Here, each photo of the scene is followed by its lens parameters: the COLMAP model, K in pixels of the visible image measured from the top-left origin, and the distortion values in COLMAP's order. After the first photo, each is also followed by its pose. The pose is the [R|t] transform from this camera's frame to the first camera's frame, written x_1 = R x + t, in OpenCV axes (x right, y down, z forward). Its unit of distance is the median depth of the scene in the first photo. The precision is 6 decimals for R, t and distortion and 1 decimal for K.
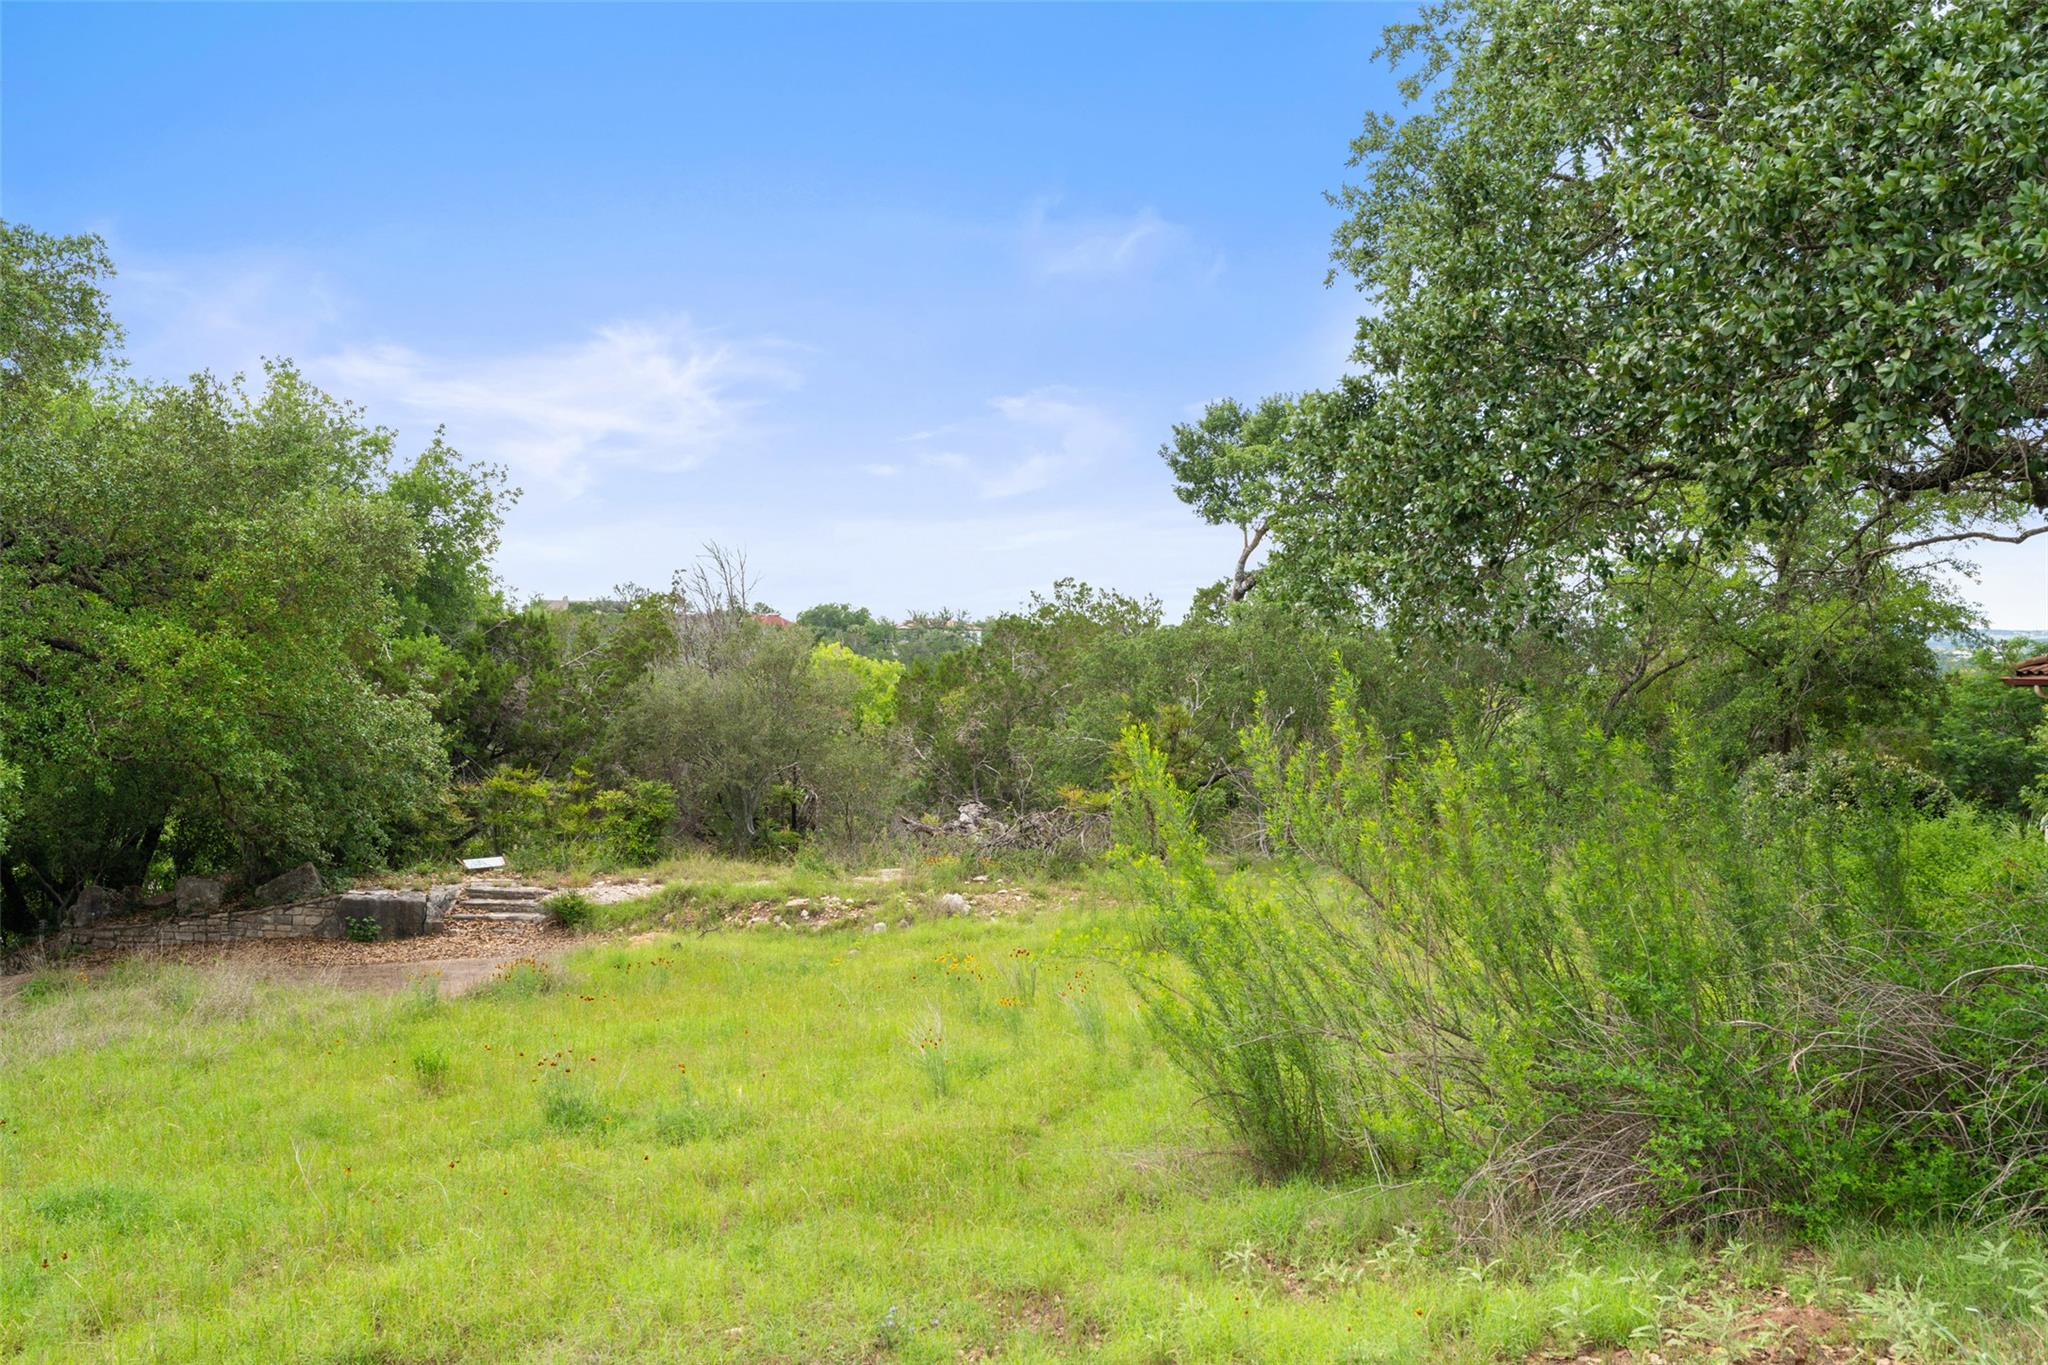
lens RADIAL K [[1898.8, 0, 1024.0], [0, 1898.8, 682.5], [0, 0, 1]] dist [-0.043780, 0.001135]
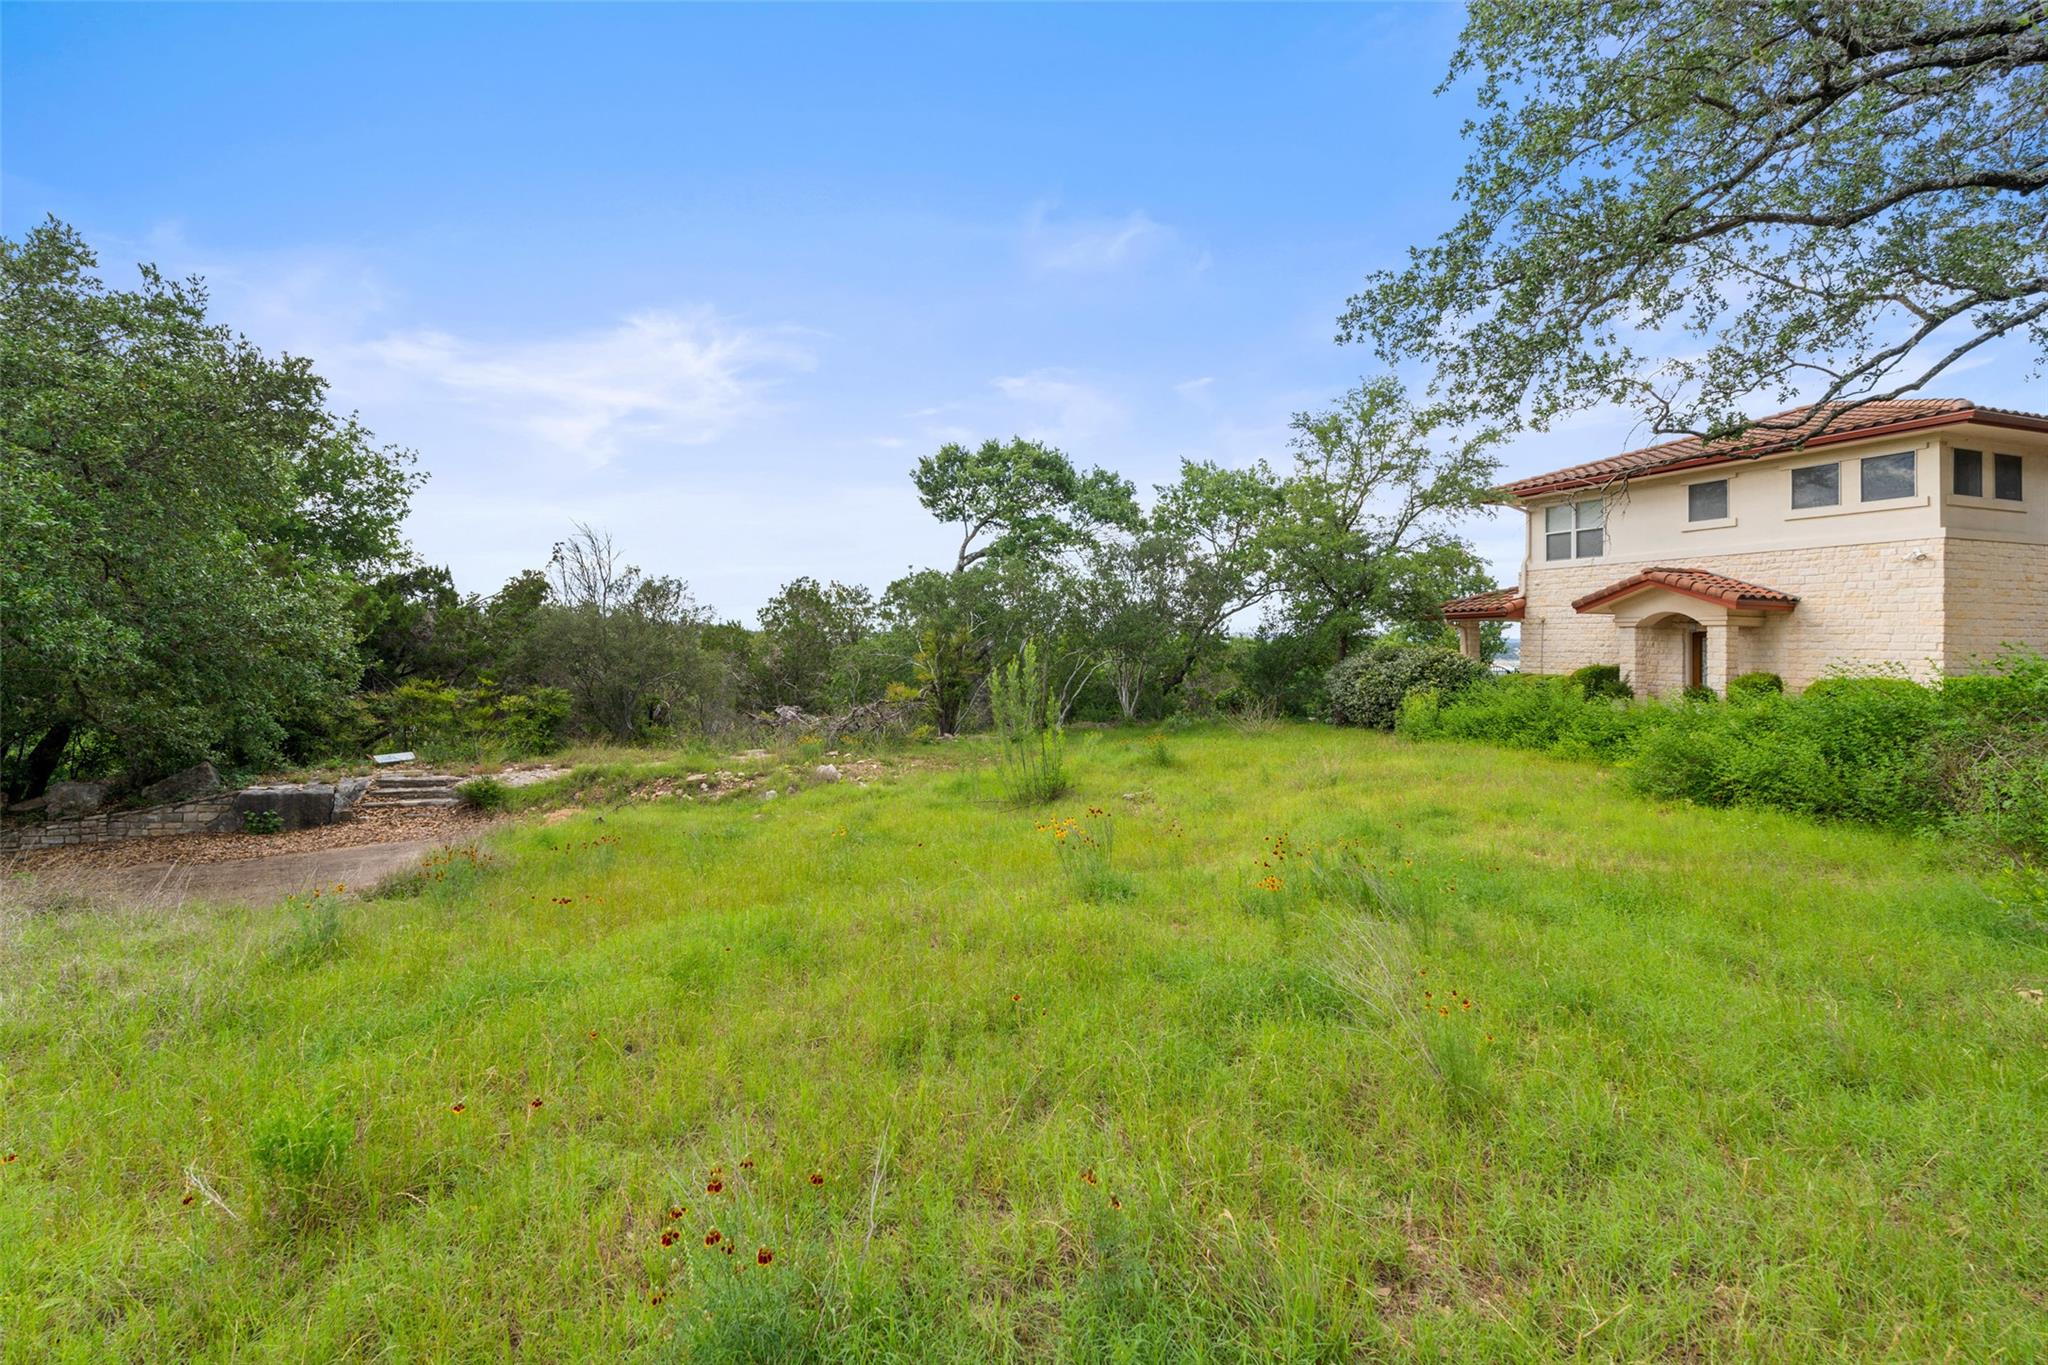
lens RADIAL K [[941.2, 0, 1033.7], [0, 941.2, 627.3], [0, 0, 1]] dist [-0.011835, 0.000120]
pose [[0.946392, 0.004684, 0.322986, -0.102410], [0.008272, 0.999215, -0.038732, 0.042058], [-0.322914, 0.039327, 0.945611, 0.334645]]
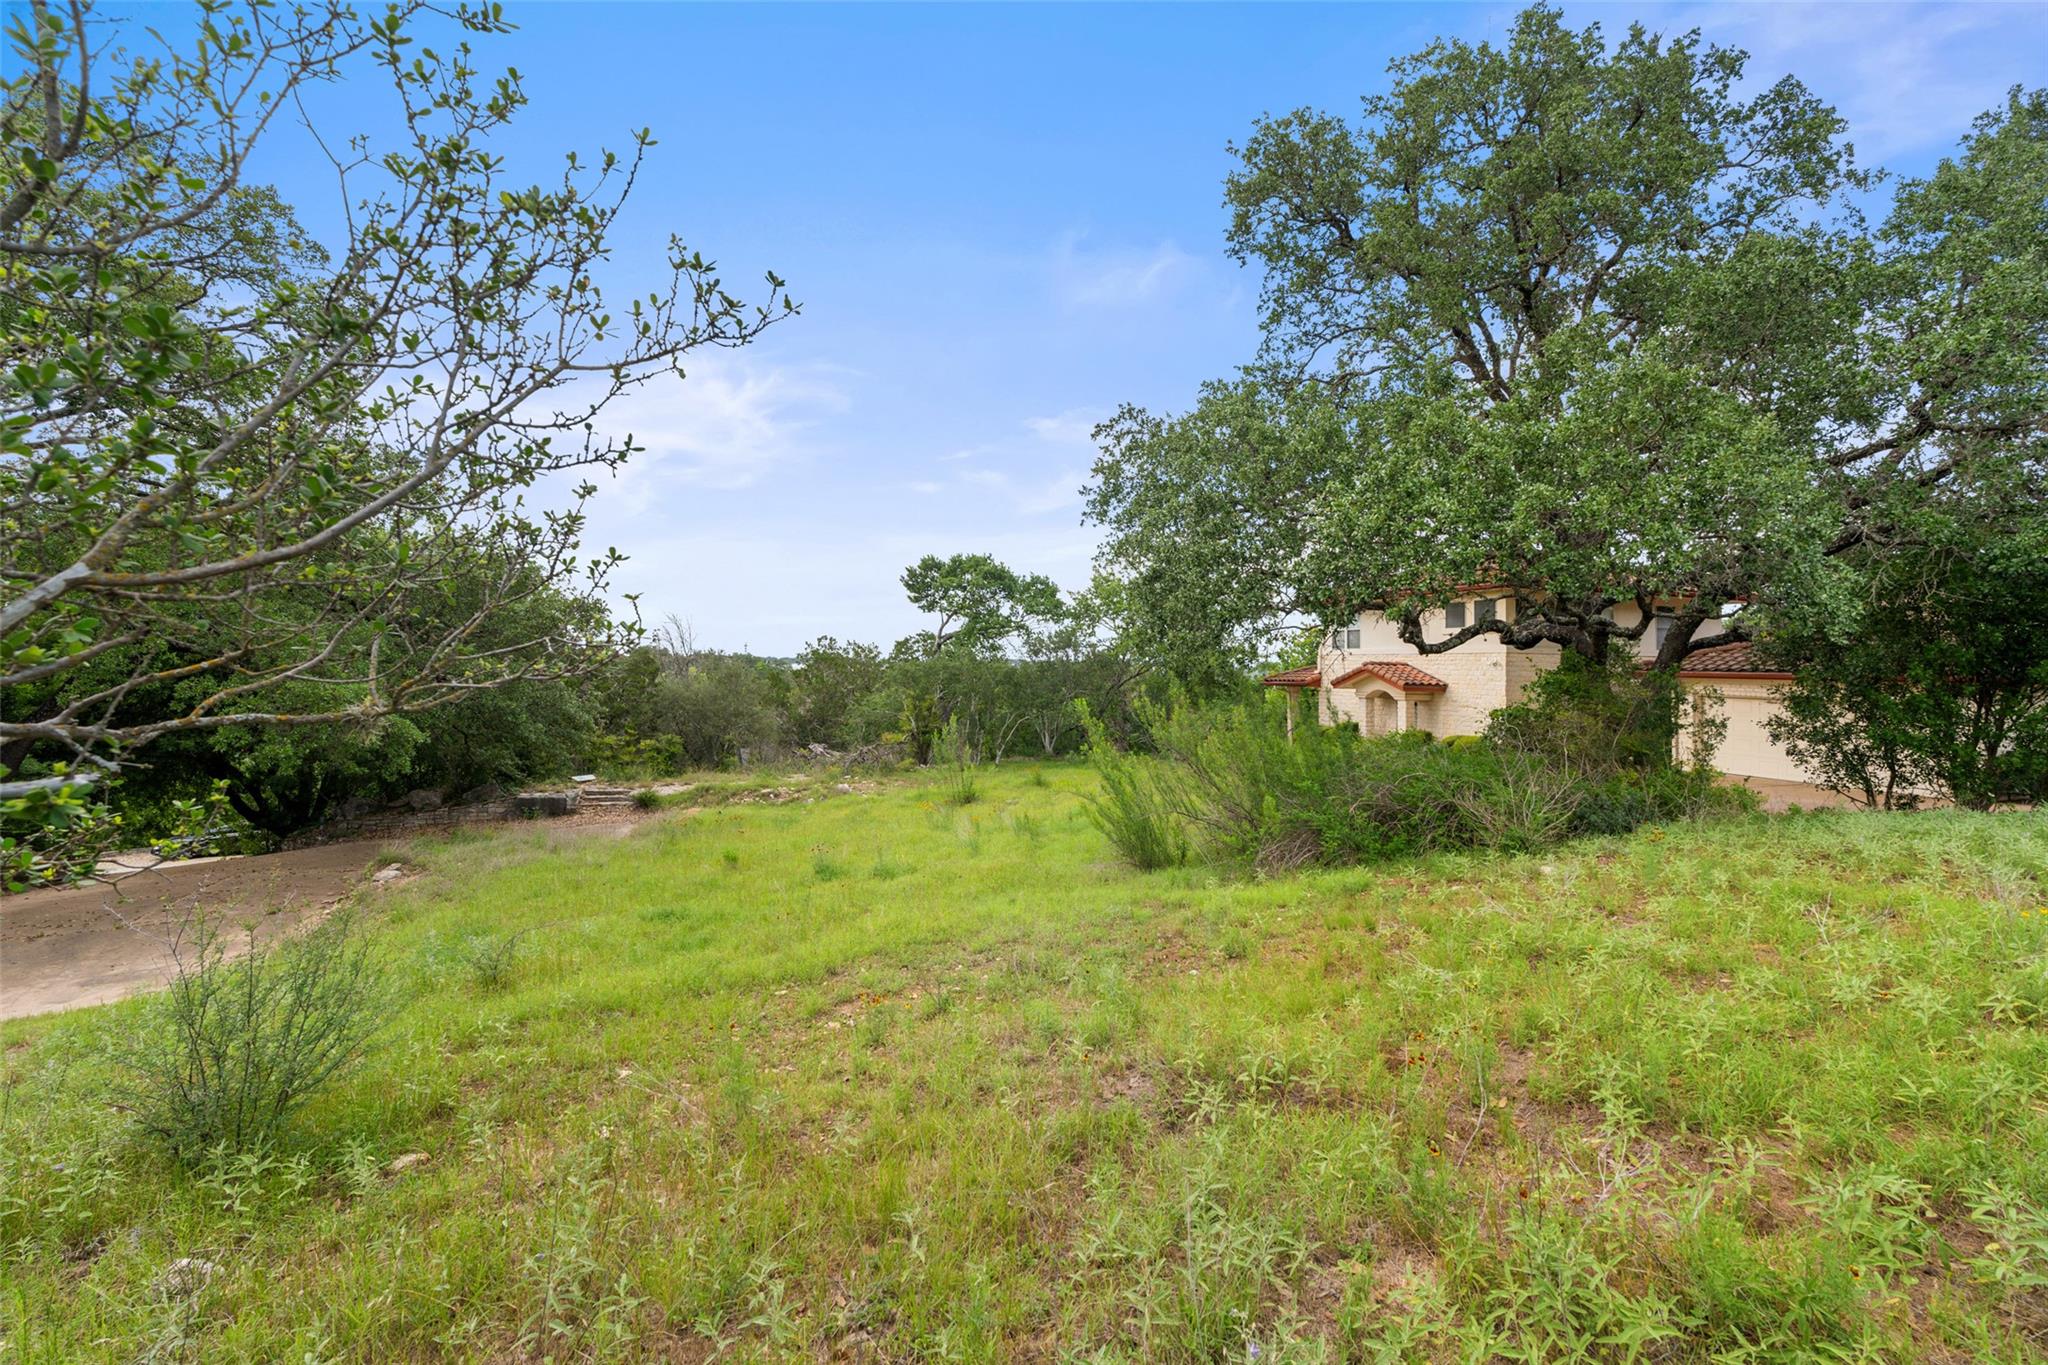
lens RADIAL K [[926.3, 0, 1024.0], [0, 926.3, 682.5], [0, 0, 1]] dist [-0.003389, 0.000136]
pose [[0.958302, -0.003262, 0.285740, -0.124460], [0.003846, 0.999992, -0.001483, -0.001665], [-0.285733, 0.002520, 0.958306, -0.066978]]
